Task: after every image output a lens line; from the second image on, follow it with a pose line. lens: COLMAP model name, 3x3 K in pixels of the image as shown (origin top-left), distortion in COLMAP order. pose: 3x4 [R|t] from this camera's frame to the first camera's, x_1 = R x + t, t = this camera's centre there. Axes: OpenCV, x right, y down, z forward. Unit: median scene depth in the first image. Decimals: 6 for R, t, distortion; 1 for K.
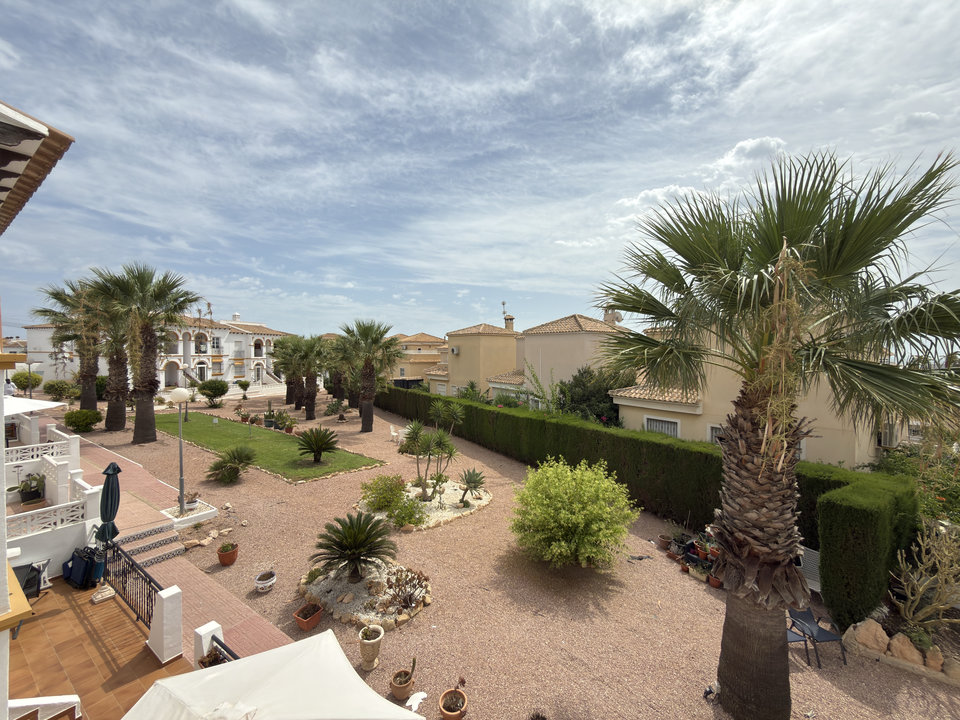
lens RADIAL K [[381.5, 0, 485.9], [0, 381.5, 352.6], [0, 0, 1]] dist [-0.010286, 0.001750]
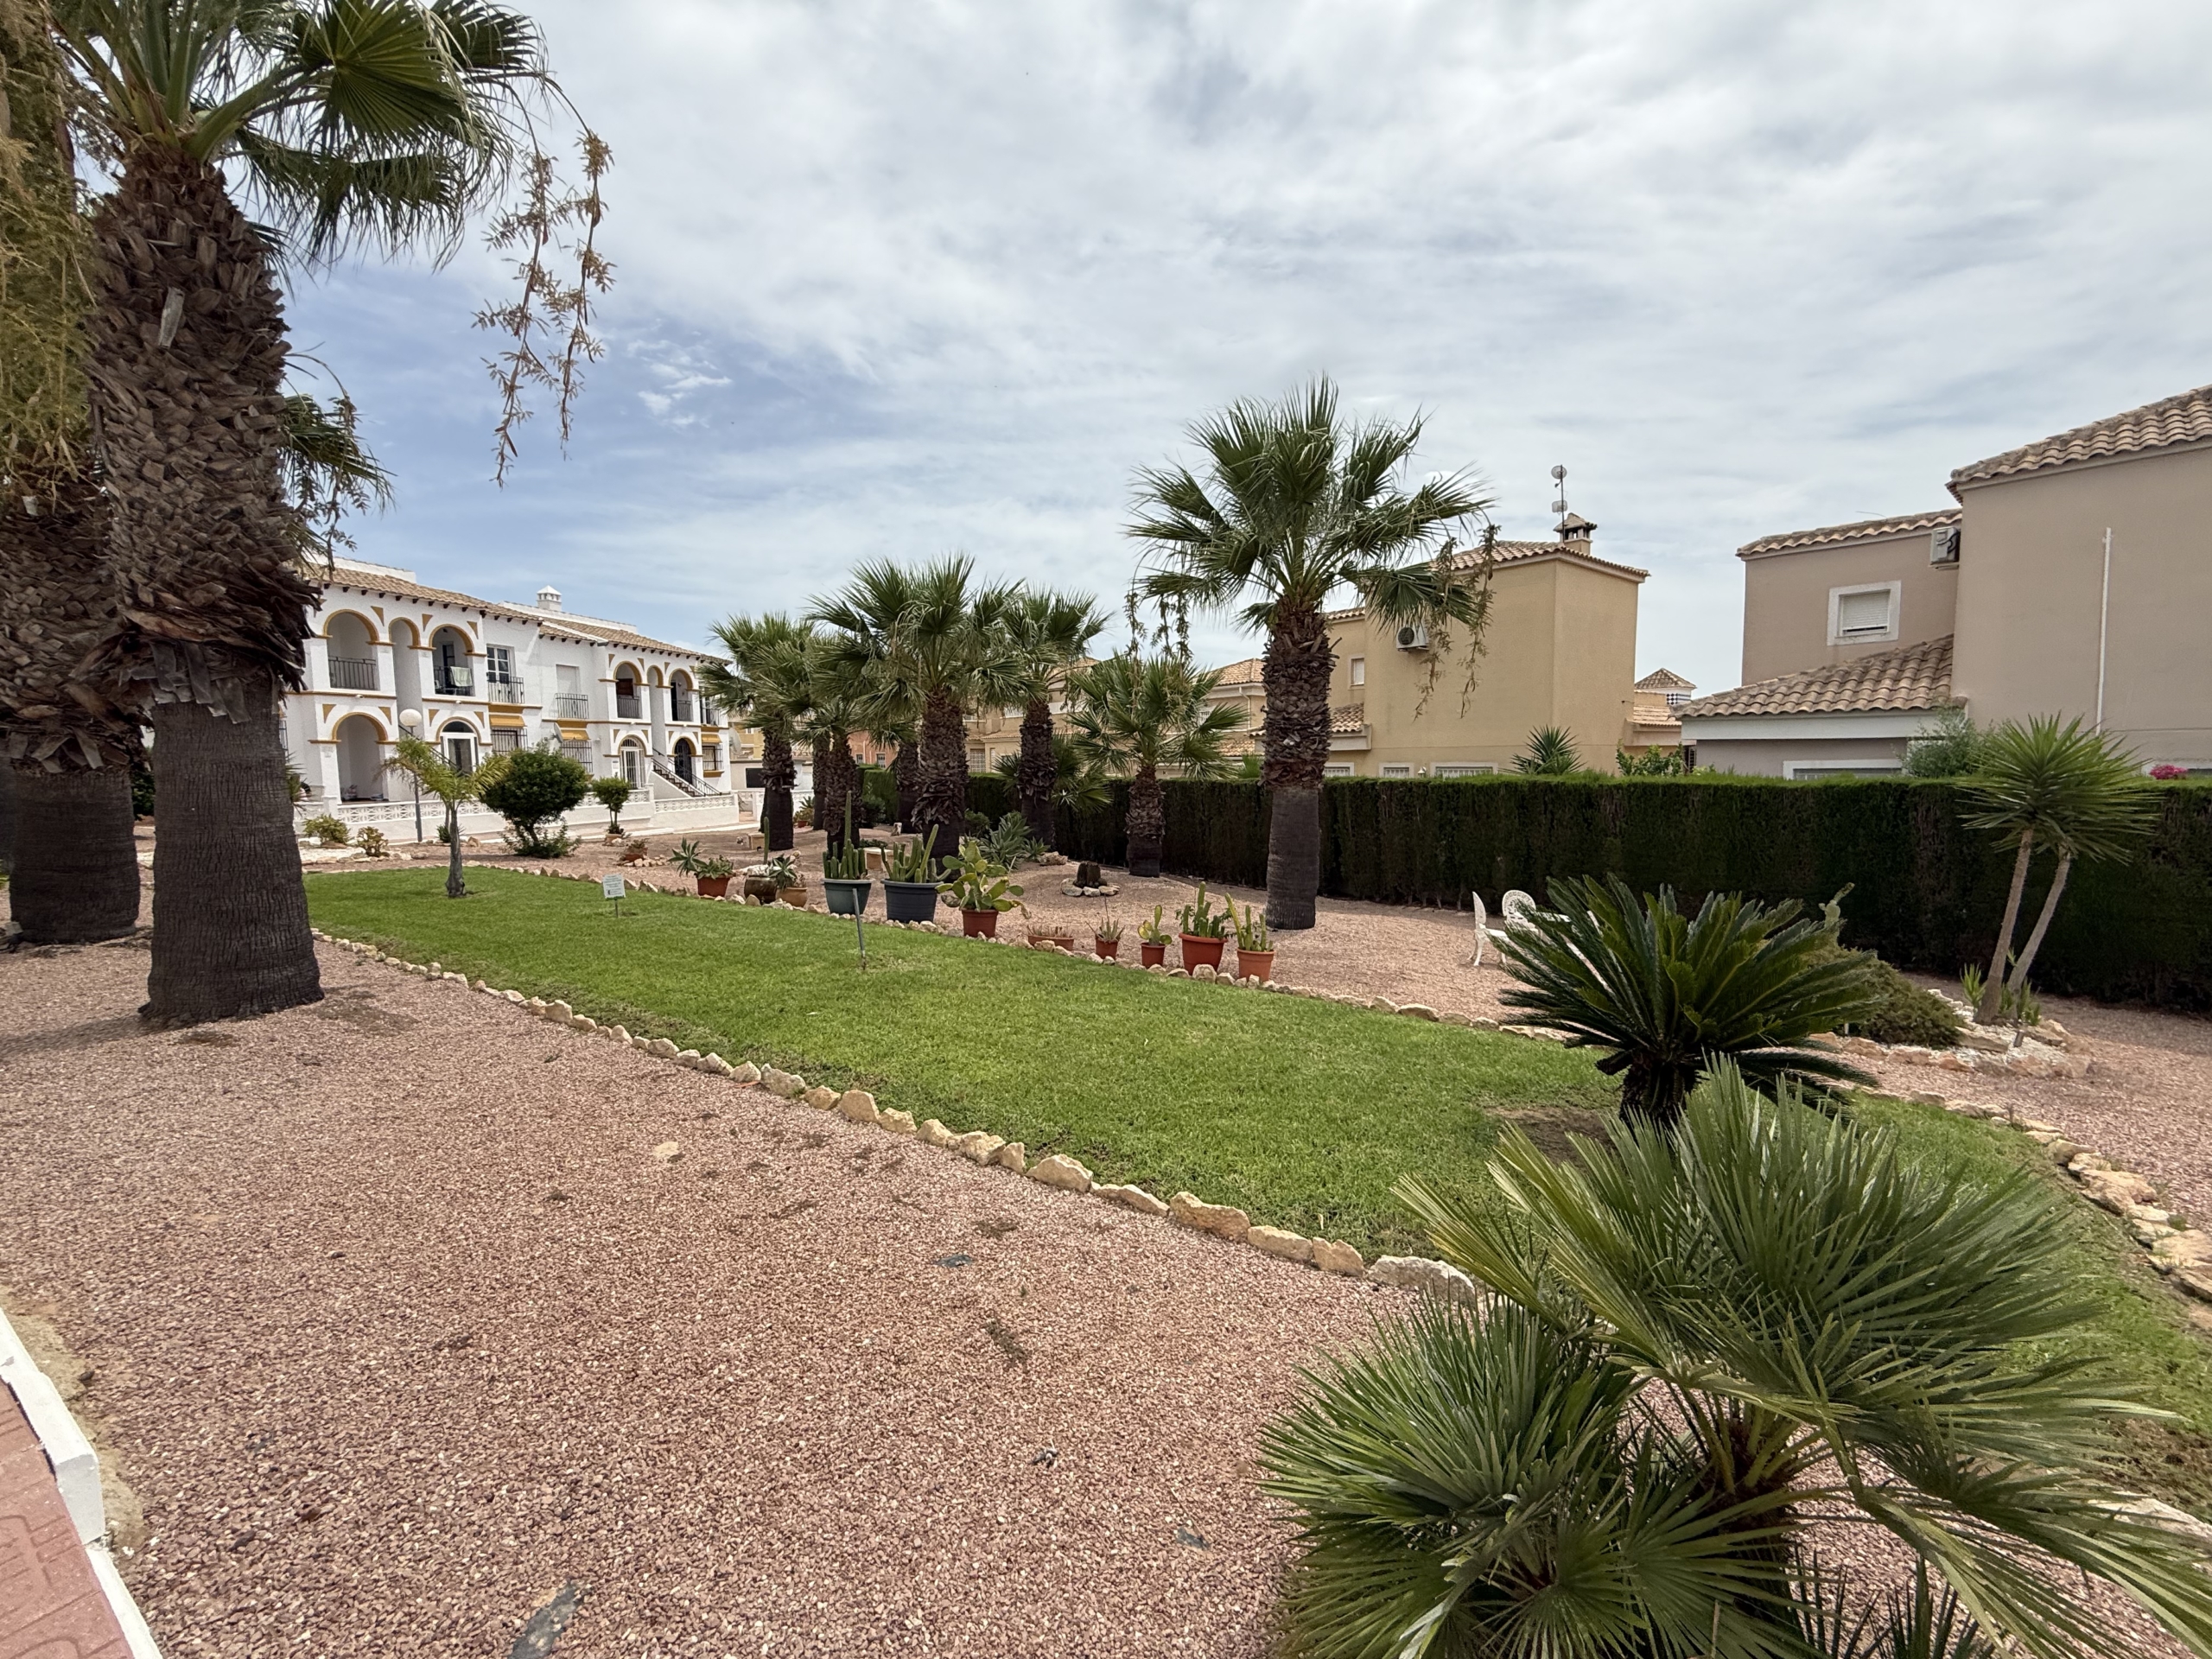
lens RADIAL K [[879.0, 0, 1102.1], [0, 879.0, 823.3], [0, 0, 1]] dist [-0.010286, 0.001750]
pose [[0.999672, -0.018380, 0.017839, -0.252104], [0.017108, 0.997469, 0.069013, 0.064988], [-0.019062, -0.068686, 0.997456, 0.291680]]
